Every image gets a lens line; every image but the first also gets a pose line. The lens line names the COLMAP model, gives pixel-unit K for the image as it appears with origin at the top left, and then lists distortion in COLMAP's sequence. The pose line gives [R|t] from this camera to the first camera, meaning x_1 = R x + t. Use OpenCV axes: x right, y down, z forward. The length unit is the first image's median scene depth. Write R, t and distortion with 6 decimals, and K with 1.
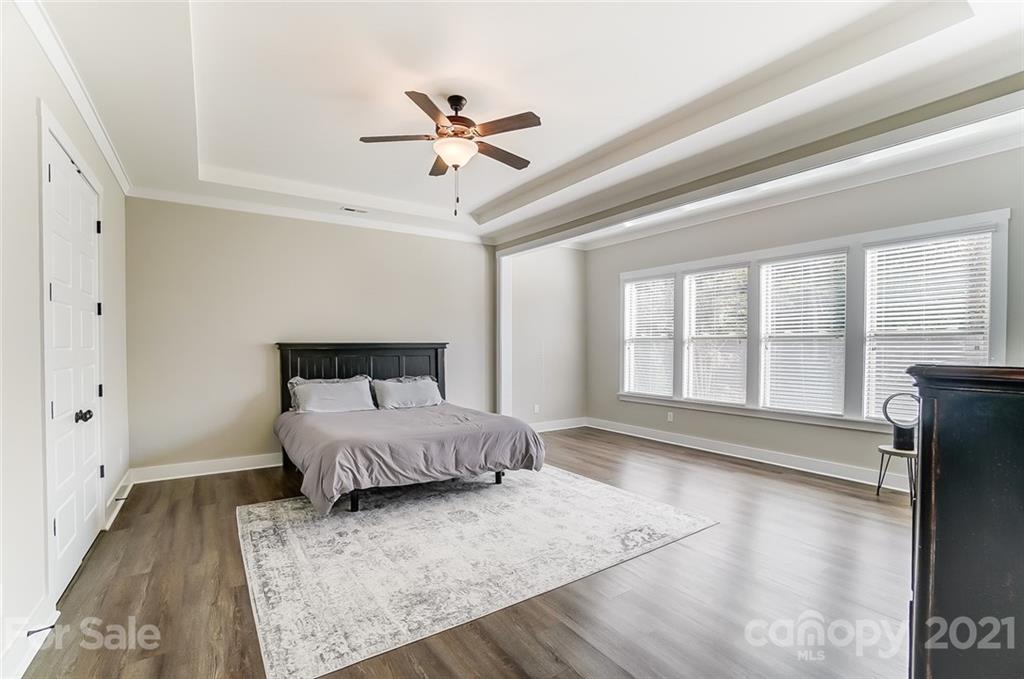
lens RADIAL K [[452.7, 0, 514.6], [0, 452.7, 341.6], [0, 0, 1]] dist [-0.069054, 0.027774]
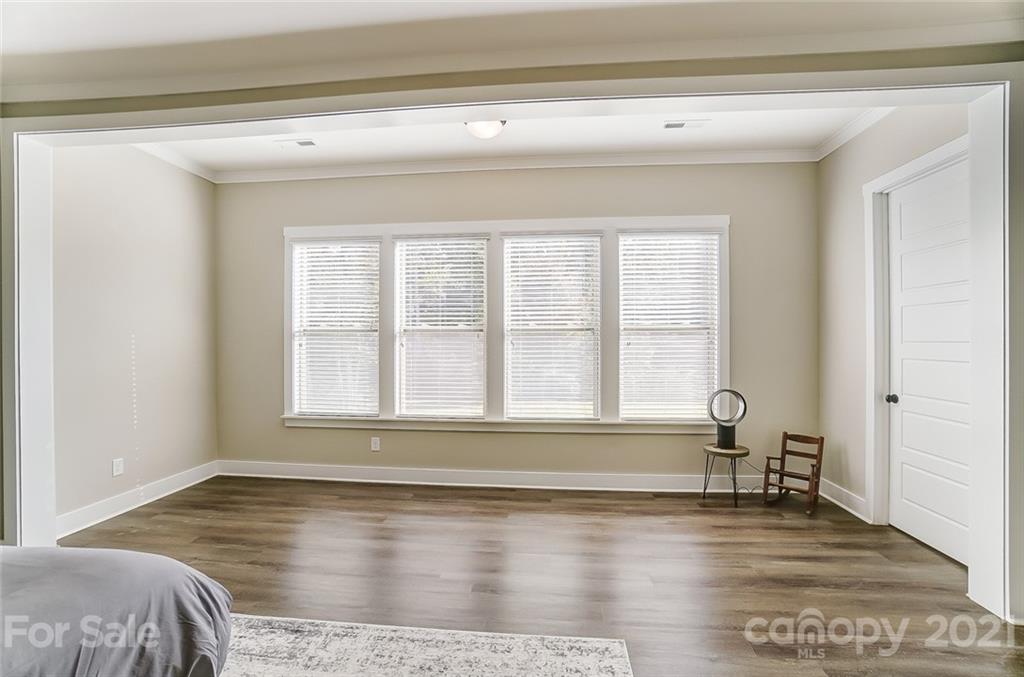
lens RADIAL K [[452.7, 0, 514.6], [0, 452.7, 340.6], [0, 0, 1]] dist [-0.069054, 0.027774]
pose [[0.642944, -0.006543, 0.765885, -0.059051], [-0.004420, 0.999915, 0.012253, -0.001337], [-0.765900, -0.011263, 0.642861, 0.542238]]
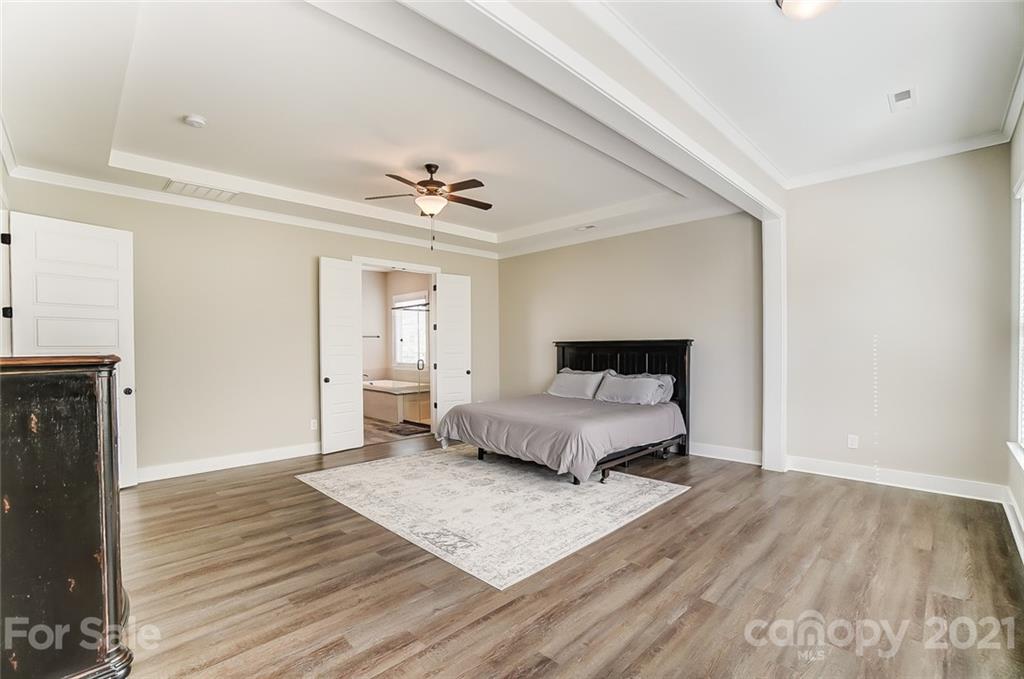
lens RADIAL K [[453.4, 0, 515.4], [0, 453.4, 340.9], [0, 0, 1]] dist [-0.069674, 0.027616]
pose [[0.201671, -0.009873, -0.979404, 0.867452], [0.015227, 0.999860, -0.006944, 0.008446], [0.979335, -0.013513, 0.201793, 0.653133]]
